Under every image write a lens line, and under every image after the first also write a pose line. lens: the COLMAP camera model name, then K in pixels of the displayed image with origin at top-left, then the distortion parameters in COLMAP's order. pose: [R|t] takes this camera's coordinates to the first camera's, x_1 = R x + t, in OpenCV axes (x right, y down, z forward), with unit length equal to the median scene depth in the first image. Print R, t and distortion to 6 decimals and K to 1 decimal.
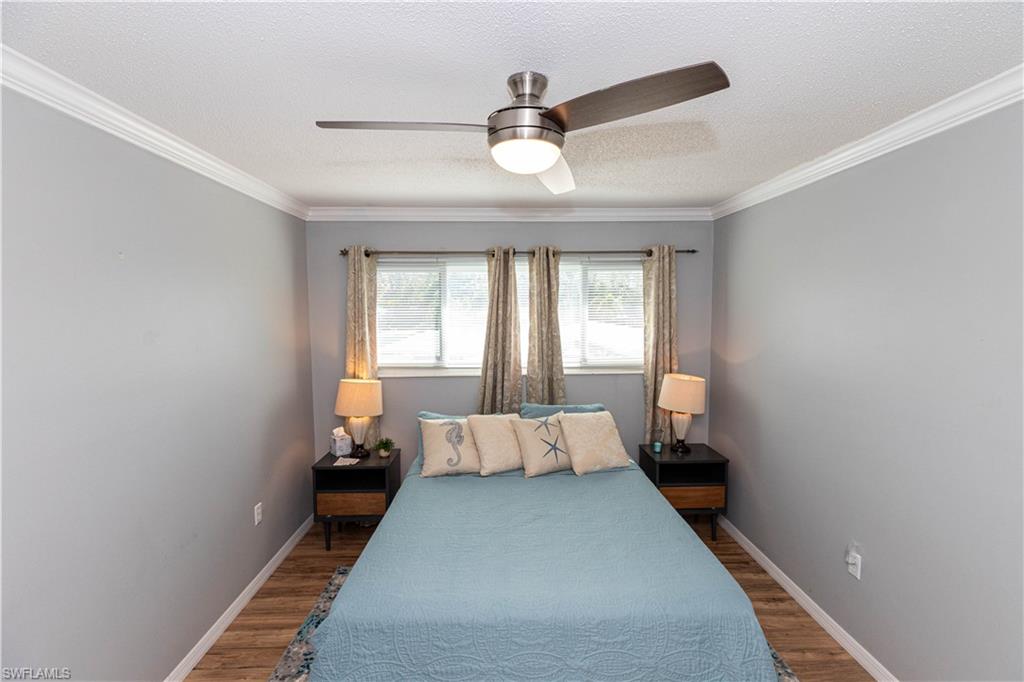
lens RADIAL K [[457.9, 0, 508.8], [0, 457.9, 344.2], [0, 0, 1]] dist [0.004398, -0.001754]
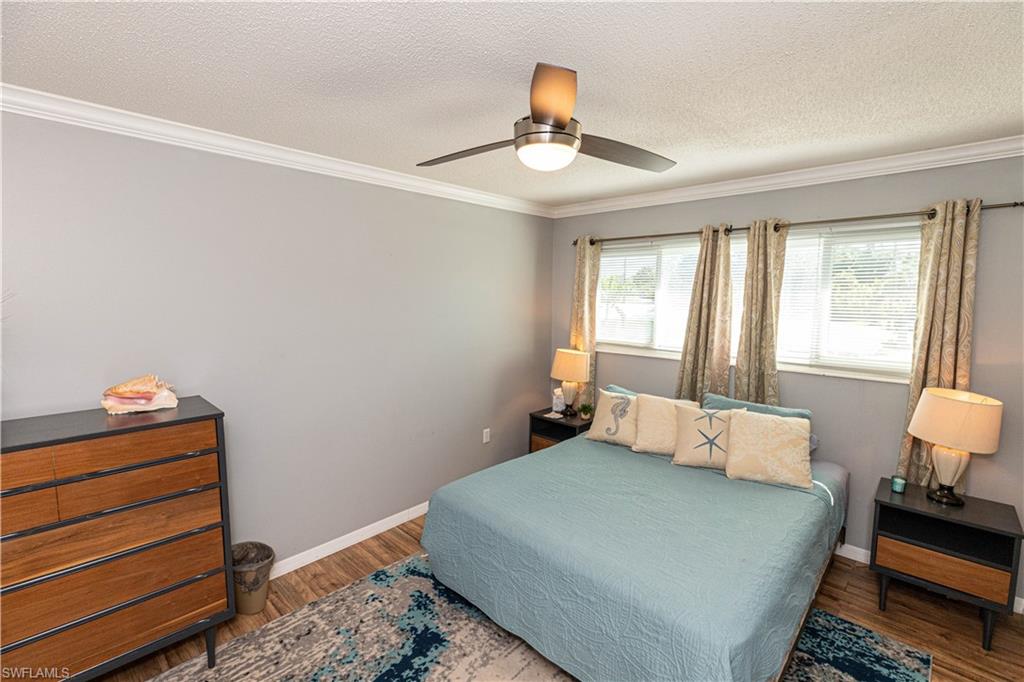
lens RADIAL K [[457.9, 0, 508.9], [0, 457.9, 343.3], [0, 0, 1]] dist [0.004398, -0.001754]
pose [[0.701100, 0.089646, -0.707406, 0.378295], [-0.067173, 0.995957, 0.059638, -0.000540], [0.709892, 0.005707, 0.704287, 0.049358]]
